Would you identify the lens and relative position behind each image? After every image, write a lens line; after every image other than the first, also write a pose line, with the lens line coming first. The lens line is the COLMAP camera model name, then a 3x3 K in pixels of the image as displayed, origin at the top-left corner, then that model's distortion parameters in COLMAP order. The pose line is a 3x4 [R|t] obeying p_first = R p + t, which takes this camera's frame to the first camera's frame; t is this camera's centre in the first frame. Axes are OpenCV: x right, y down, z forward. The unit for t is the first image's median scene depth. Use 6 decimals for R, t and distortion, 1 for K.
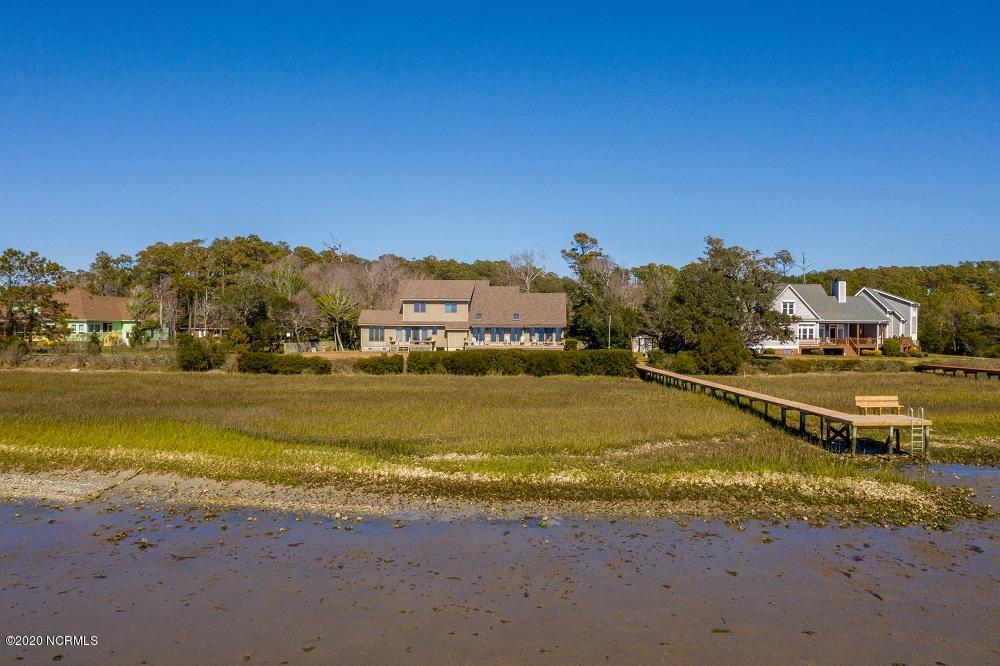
lens RADIAL K [[793.7, 0, 500.0], [0, 793.7, 333.0], [0, 0, 1]] dist [0.002838, -0.001764]
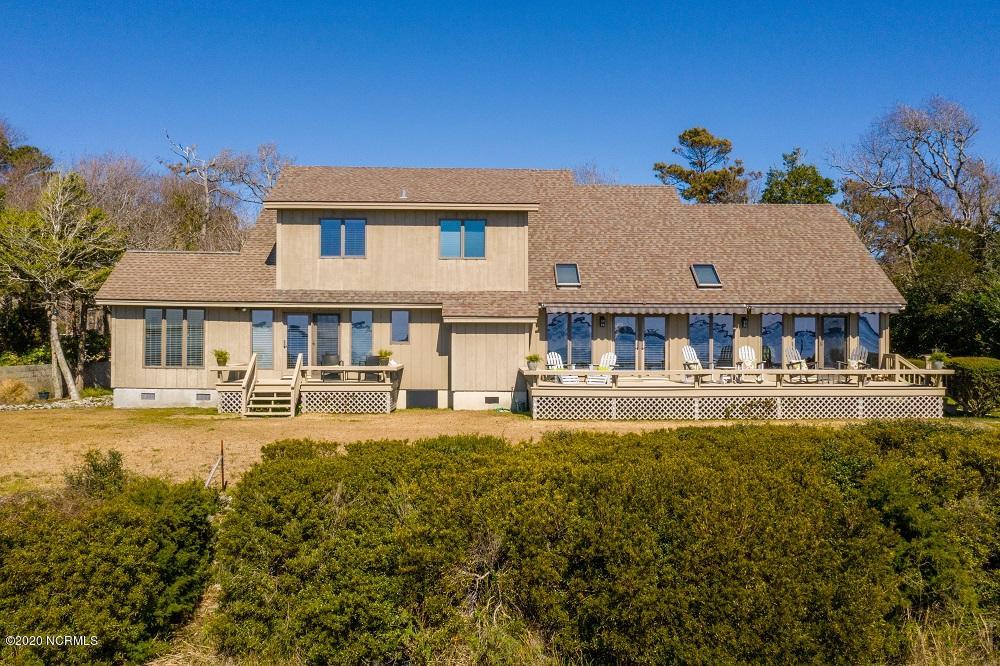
lens RADIAL K [[793.7, 0, 500.0], [0, 793.7, 333.0], [0, 0, 1]] dist [0.002838, -0.001764]
pose [[0.997232, 0.000711, 0.074346, -0.069397], [0.000149, 0.999933, -0.011568, 0.002169], [-0.074349, 0.011547, 0.997165, 0.742567]]
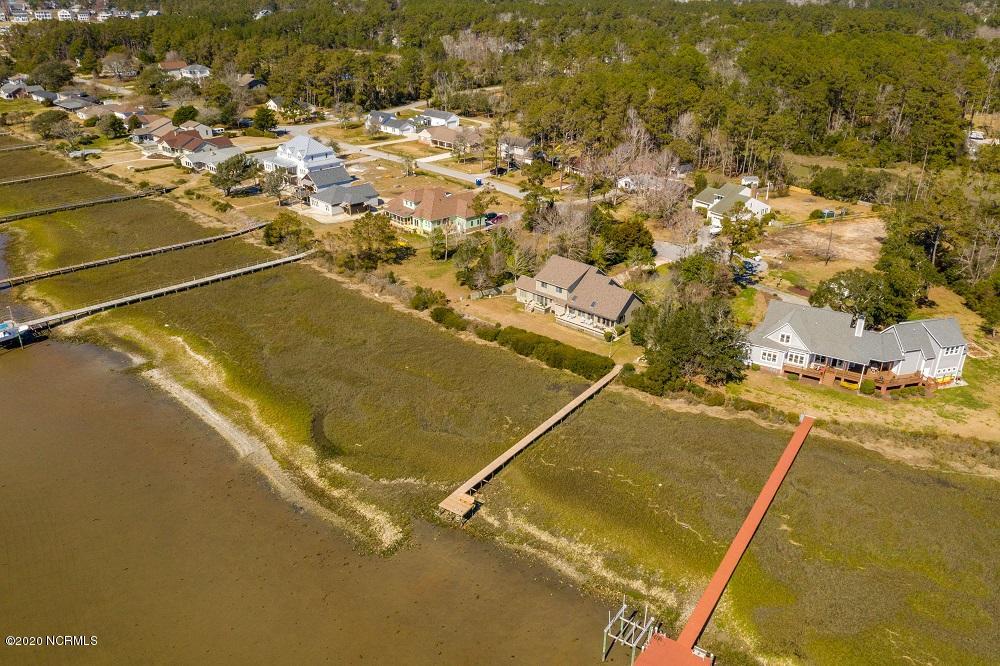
lens RADIAL K [[793.7, 0, 500.0], [0, 793.7, 333.0], [0, 0, 1]] dist [0.002838, -0.001764]
pose [[0.772481, 0.265964, -0.576659, 0.808714], [-0.004327, 0.910254, 0.414027, -0.626394], [0.635023, -0.317332, 0.704305, -0.248084]]
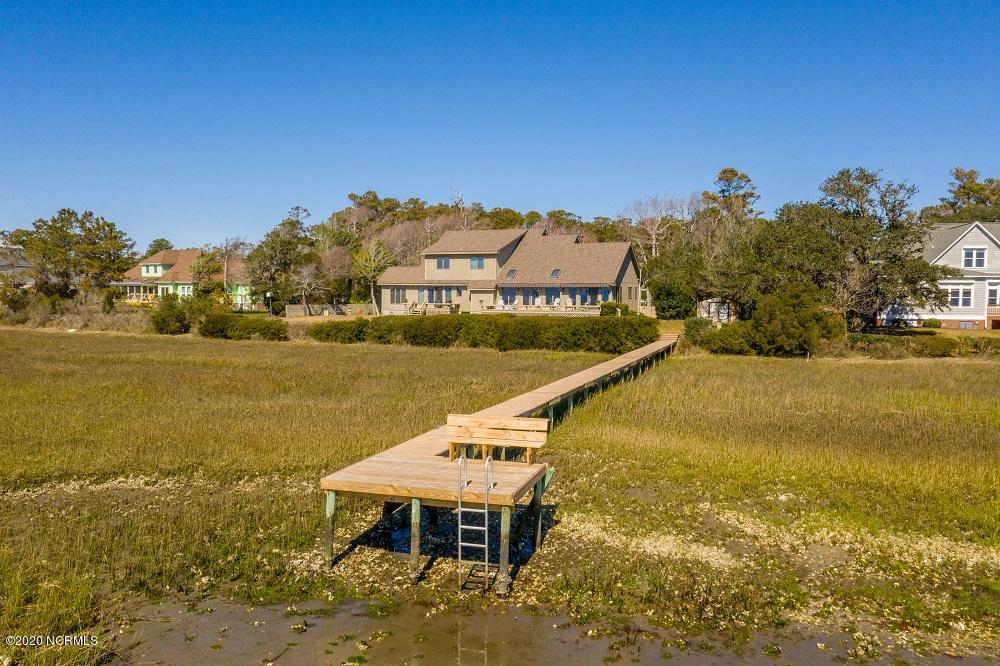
lens RADIAL K [[803.0, 0, 500.0], [0, 803.0, 333.0], [0, 0, 1]] dist [0.001728, 0.001172]
pose [[0.926455, 0.020617, -0.375840, 0.268025], [-0.006440, 0.999221, 0.038937, 0.007504], [0.376350, -0.033653, 0.925866, 0.254819]]
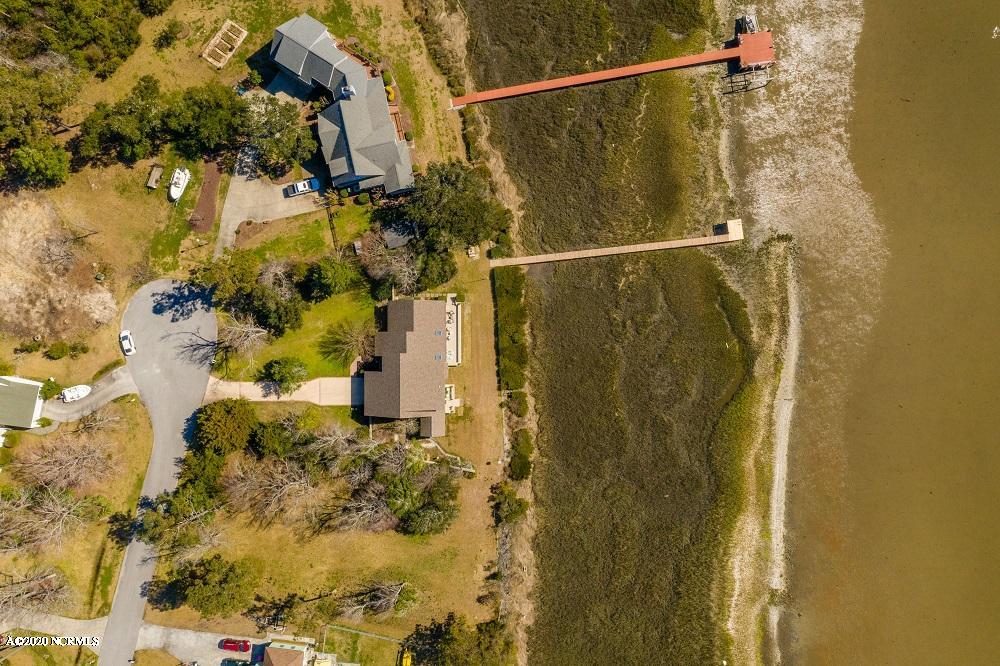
lens RADIAL K [[803.0, 0, 500.0], [0, 803.0, 333.0], [0, 0, 1]] dist [0.001728, 0.001172]
pose [[-0.049295, -0.998772, 0.005003, -0.000807], [0.011287, 0.004451, 0.999926, -1.587291], [-0.998720, 0.049347, 0.011054, 0.880745]]
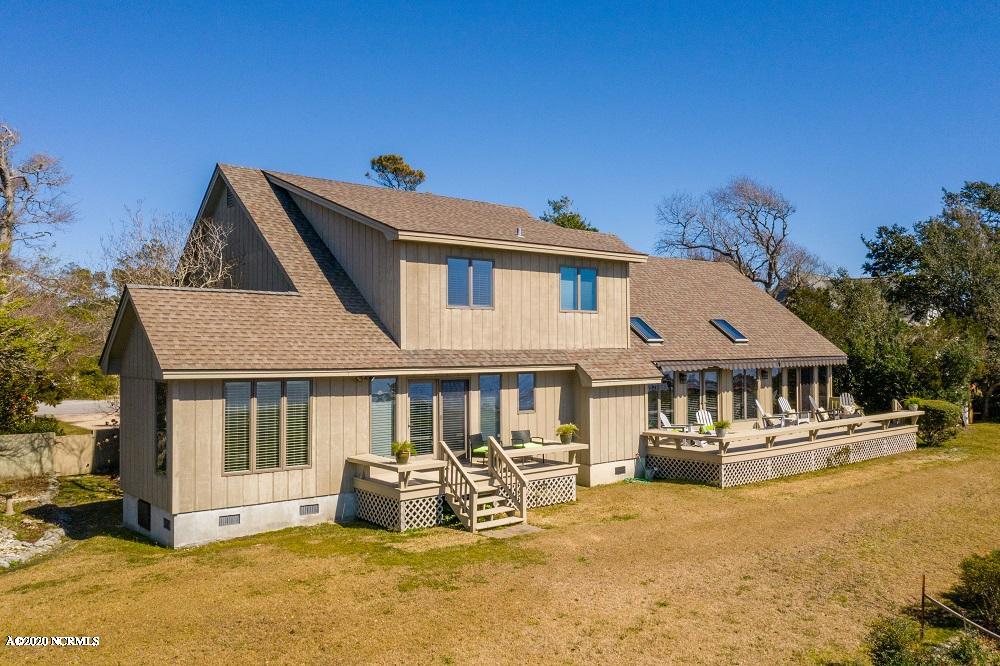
lens RADIAL K [[803.0, 0, 500.0], [0, 803.0, 333.0], [0, 0, 1]] dist [0.001728, 0.001172]
pose [[0.732429, 0.003244, 0.680836, -0.238141], [0.016059, 0.999628, -0.022039, -0.014494], [-0.680654, 0.027075, 0.732104, 0.849616]]
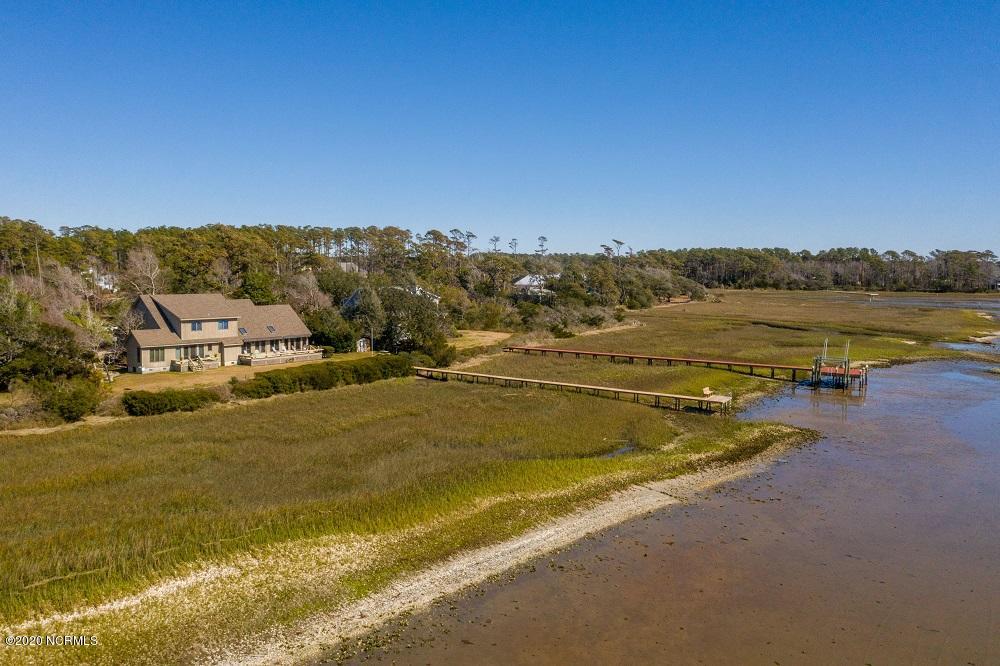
lens RADIAL K [[793.7, 0, 500.0], [0, 793.7, 333.0], [0, 0, 1]] dist [0.002838, -0.001764]
pose [[0.573376, -0.066780, 0.816567, -0.729628], [-0.007696, 0.996190, 0.086874, -0.117344], [-0.819257, -0.056095, 0.570677, 0.078829]]
